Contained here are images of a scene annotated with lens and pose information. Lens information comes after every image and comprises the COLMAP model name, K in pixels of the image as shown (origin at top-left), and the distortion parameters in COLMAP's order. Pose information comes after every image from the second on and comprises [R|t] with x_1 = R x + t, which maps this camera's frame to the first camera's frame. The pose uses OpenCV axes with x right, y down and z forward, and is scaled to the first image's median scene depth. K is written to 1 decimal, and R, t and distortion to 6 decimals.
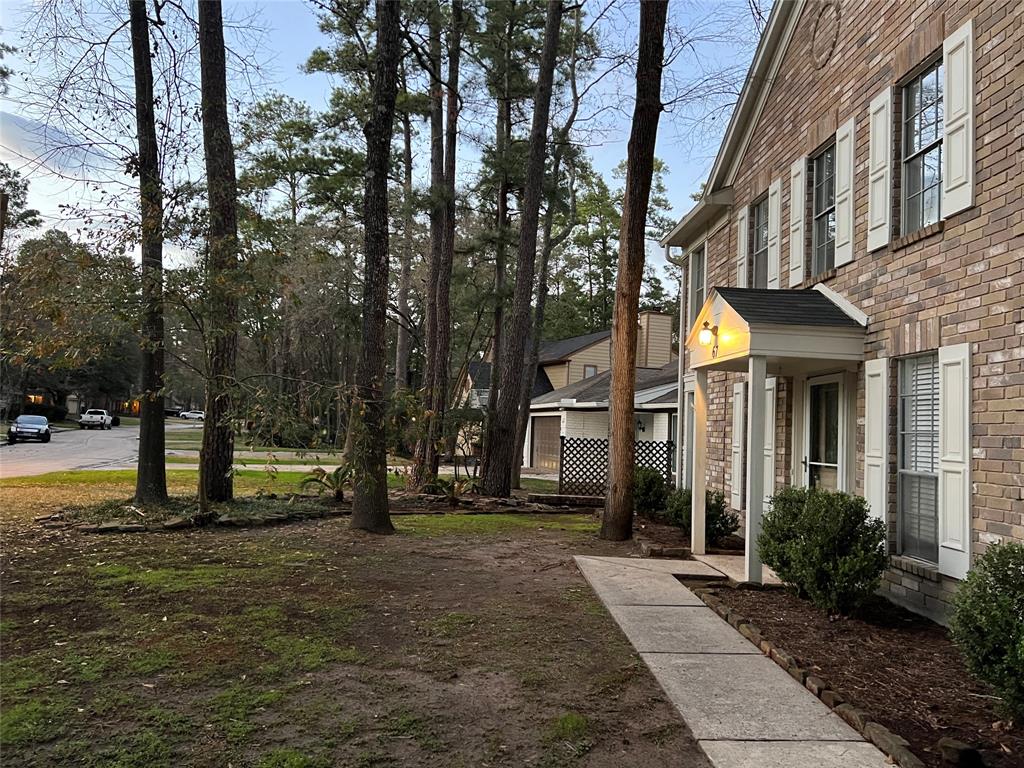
lens RADIAL K [[766.1, 0, 512.9], [0, 766.1, 378.0], [0, 0, 1]] dist [0.064064, -0.055547]
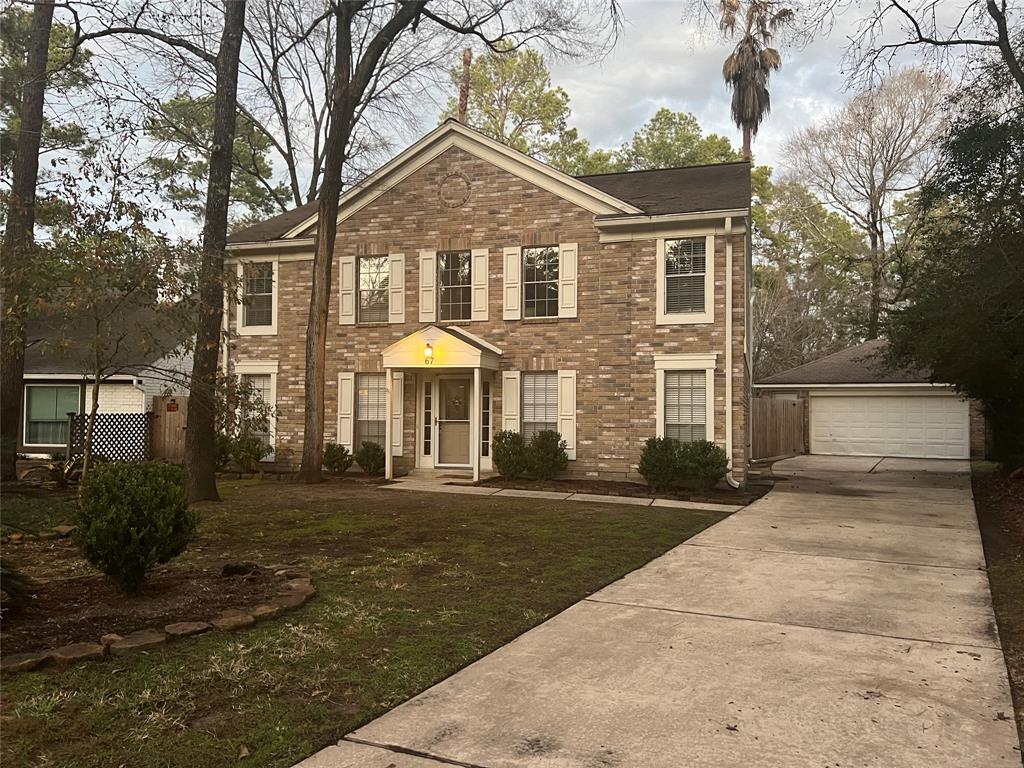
lens RADIAL K [[766.1, 0, 511.8], [0, 766.1, 391.0], [0, 0, 1]] dist [0.064064, -0.055547]
pose [[0.341254, -0.014369, 0.939861, -1.671939], [-0.055269, 0.997846, 0.035323, -0.046673], [-0.938345, -0.063999, 0.339725, 0.280955]]
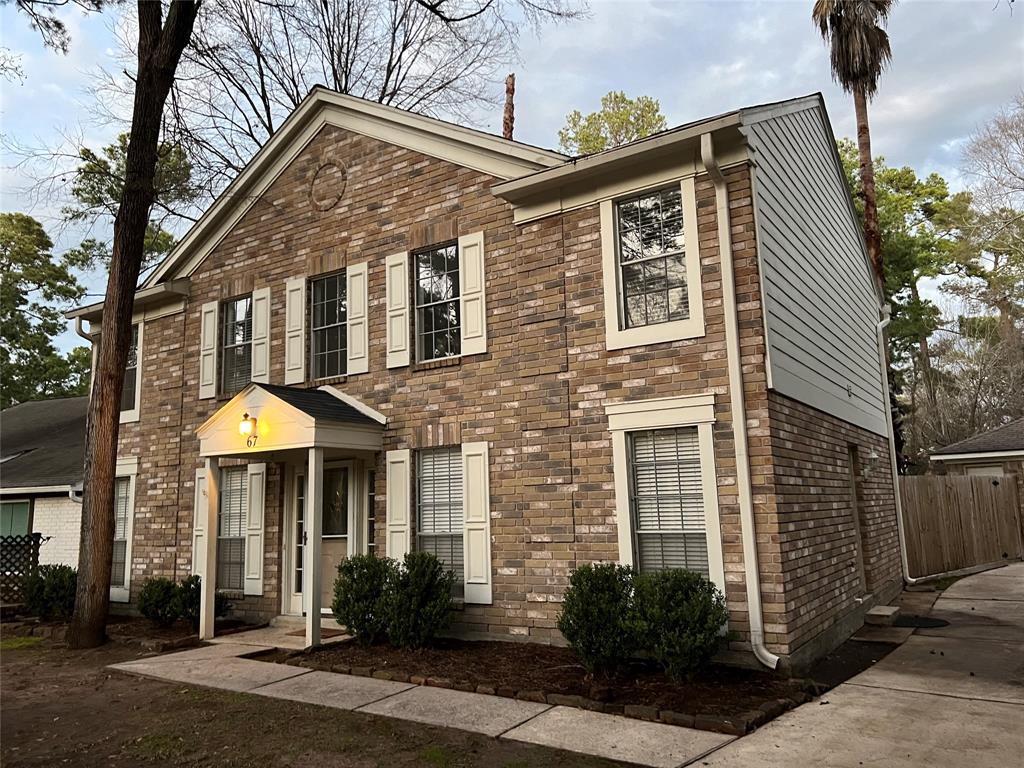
lens RADIAL K [[766.1, 0, 519.7], [0, 766.1, 376.8], [0, 0, 1]] dist [0.064064, -0.055547]
pose [[0.570671, 0.077669, 0.817498, -0.532165], [0.002022, 0.995381, -0.095981, -0.023933], [-0.821176, 0.056427, 0.567878, 0.081342]]
